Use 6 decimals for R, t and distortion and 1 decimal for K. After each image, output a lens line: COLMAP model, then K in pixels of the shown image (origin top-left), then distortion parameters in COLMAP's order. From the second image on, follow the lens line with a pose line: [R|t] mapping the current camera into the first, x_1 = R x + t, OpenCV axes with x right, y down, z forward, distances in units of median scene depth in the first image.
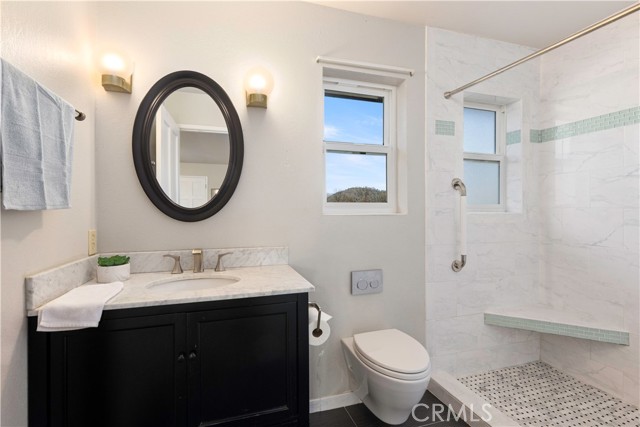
lens RADIAL K [[303.4, 0, 319.3], [0, 303.4, 211.3], [0, 0, 1]] dist [0.002740, 0.000068]
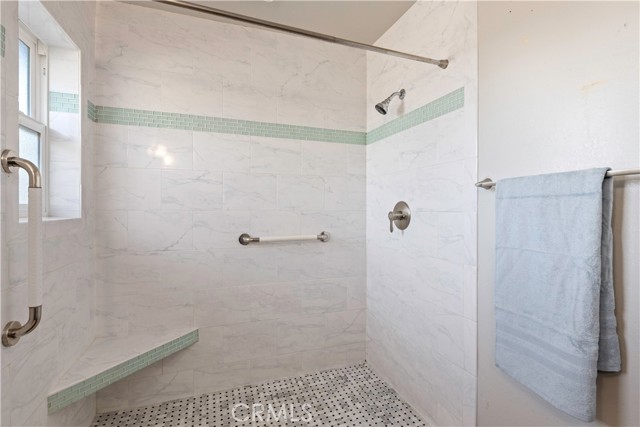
lens RADIAL K [[303.4, 0, 320.1], [0, 303.4, 211.3], [0, 0, 1]] dist [0.002740, 0.000068]
pose [[-0.036768, -0.008290, 0.999289, -0.038905], [0.008661, 0.999925, 0.008614, -0.011022], [-0.999286, 0.008972, -0.036693, 0.518743]]
